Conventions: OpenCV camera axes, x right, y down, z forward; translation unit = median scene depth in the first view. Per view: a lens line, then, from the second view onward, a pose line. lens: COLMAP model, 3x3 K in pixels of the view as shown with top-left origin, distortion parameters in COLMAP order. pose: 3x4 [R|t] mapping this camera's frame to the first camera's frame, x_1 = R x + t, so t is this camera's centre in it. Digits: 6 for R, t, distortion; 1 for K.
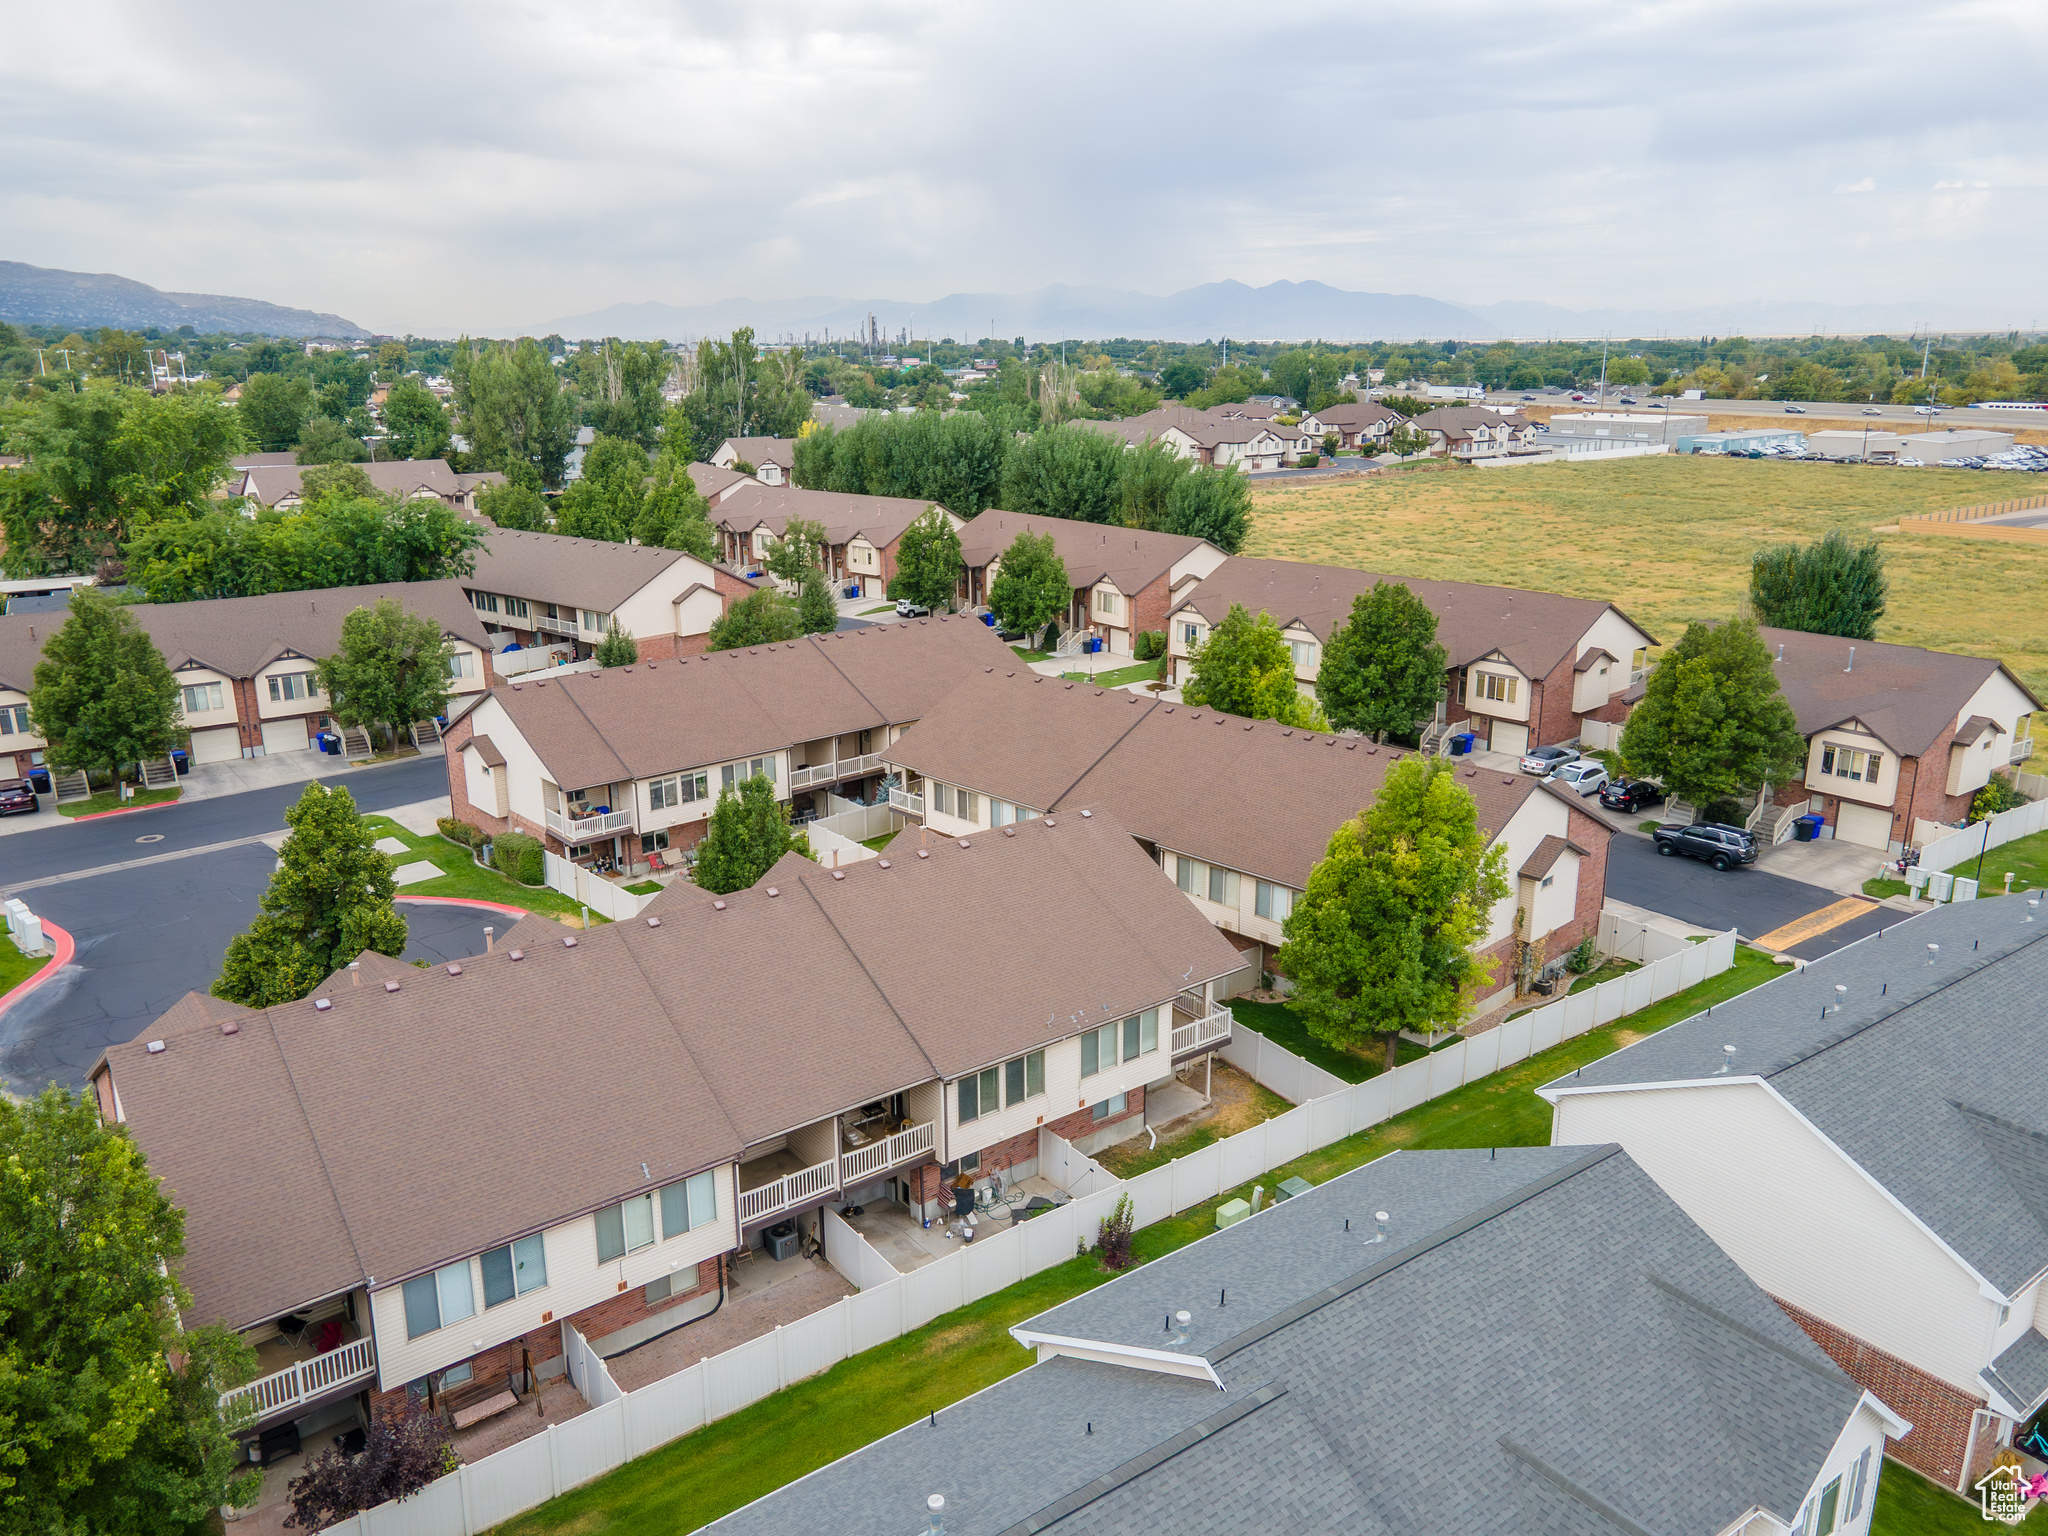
lens RADIAL K [[1533.9, 0, 1024.0], [0, 1533.9, 768.0], [0, 0, 1]] dist [0.036910, 0.010227]
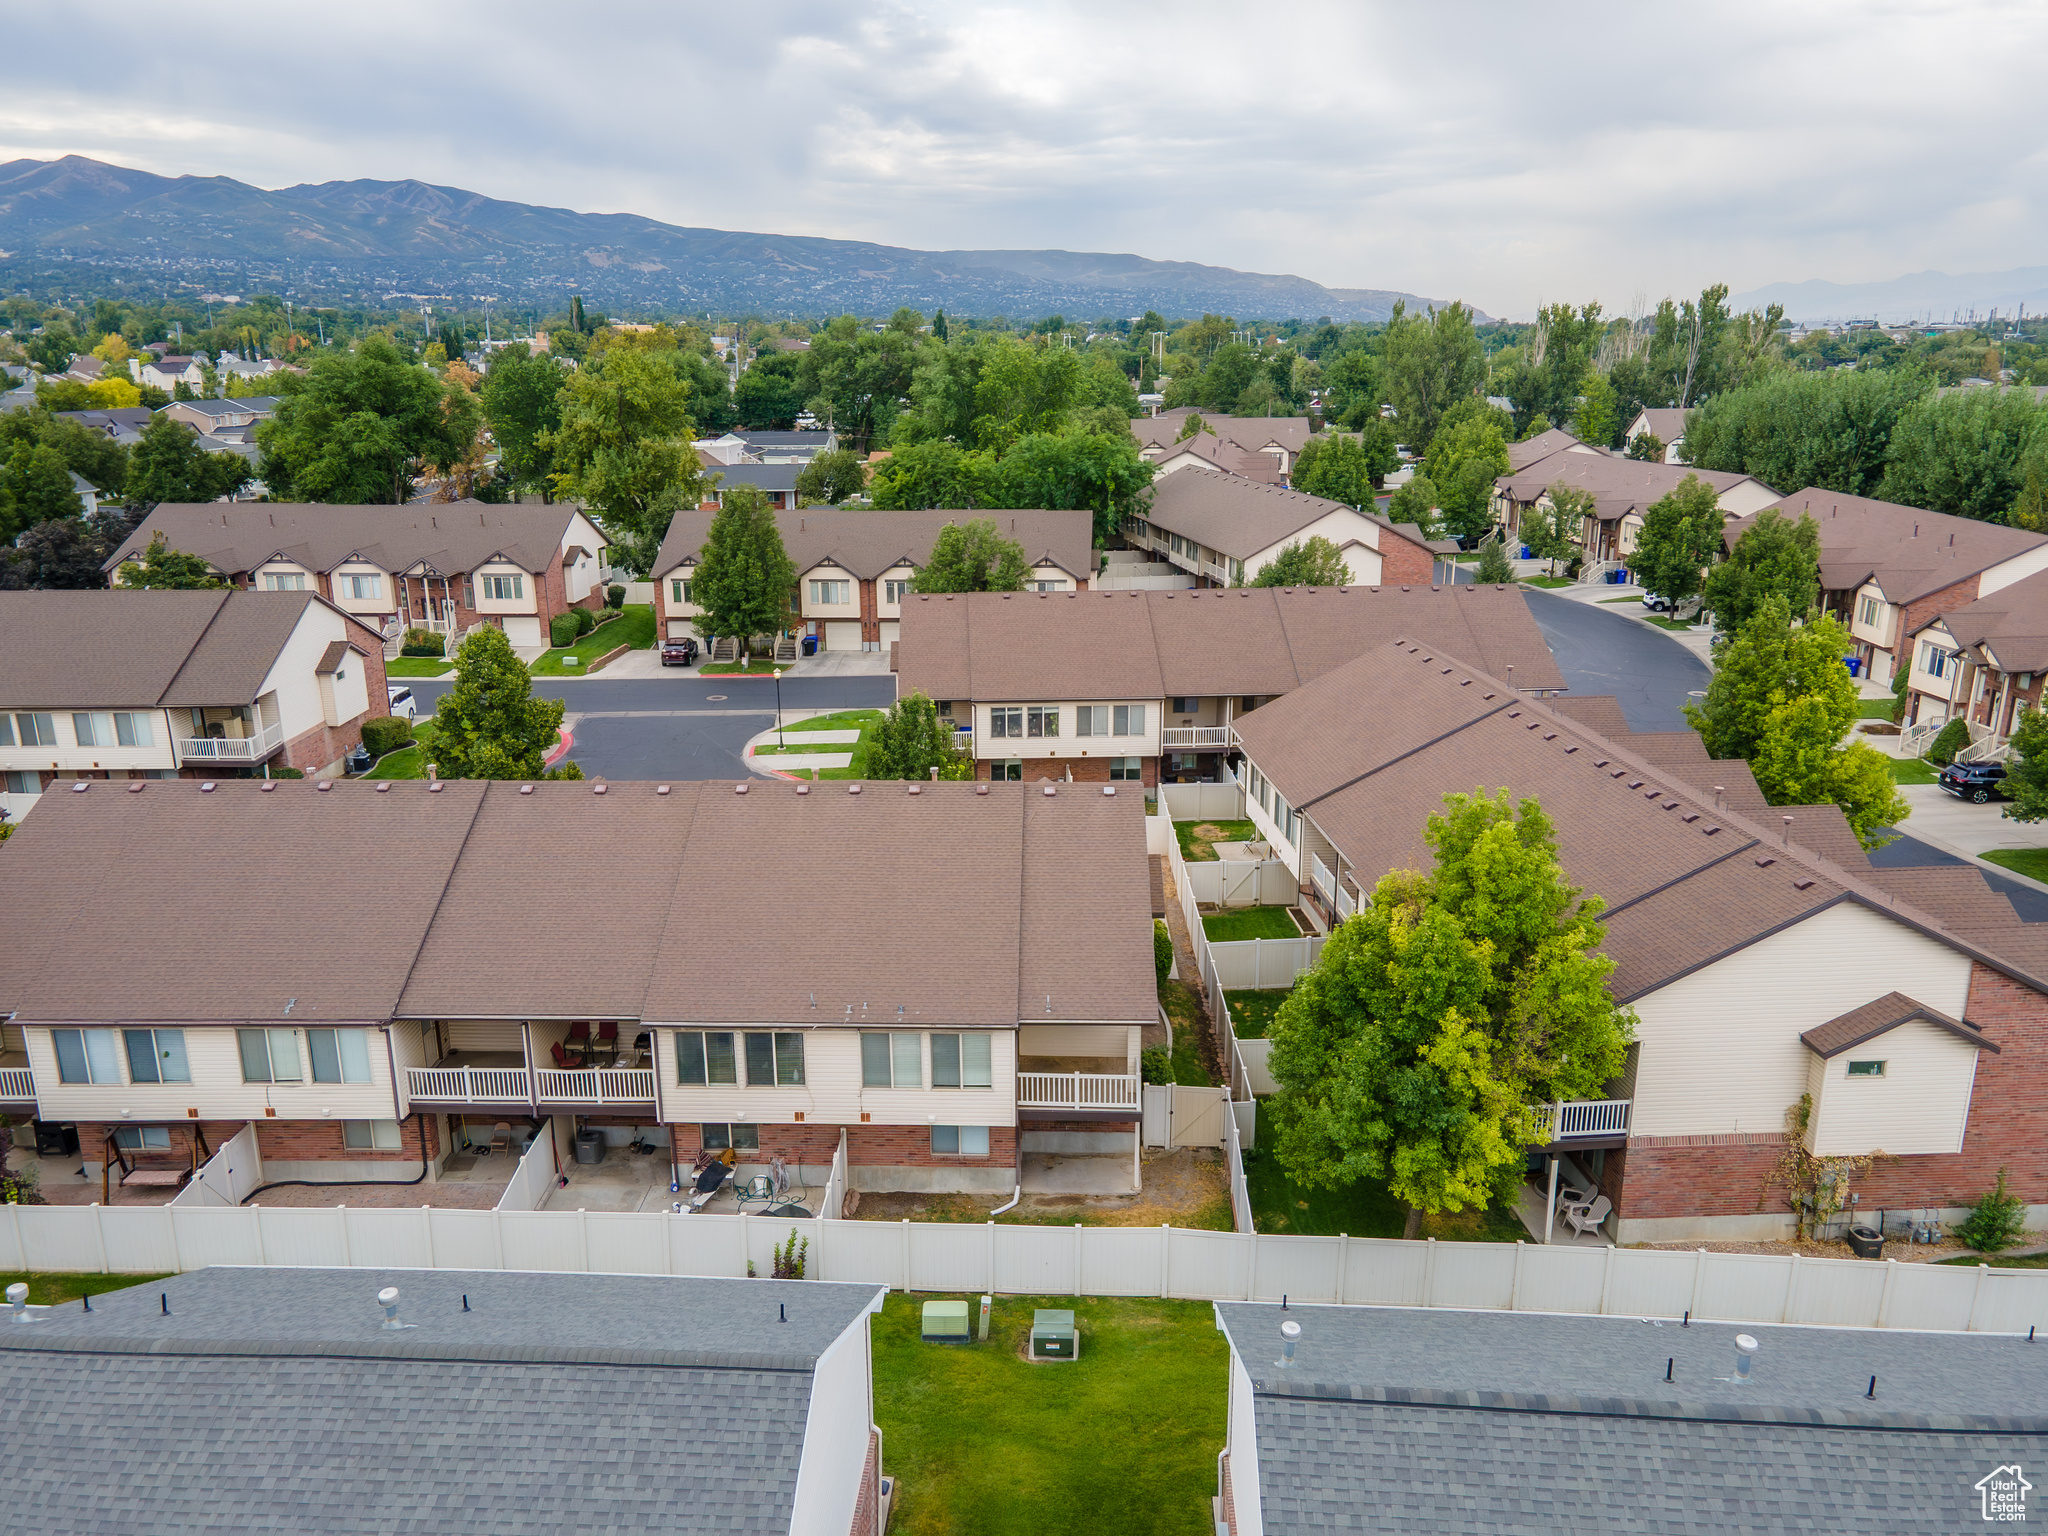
lens RADIAL K [[1533.9, 0, 1024.0], [0, 1533.9, 768.0], [0, 0, 1]] dist [0.036910, 0.010227]
pose [[0.759519, 0.174893, -0.626533, 0.241518], [-0.172366, 0.982859, 0.065408, -0.012628], [0.627233, 0.058315, 0.776645, 0.172976]]
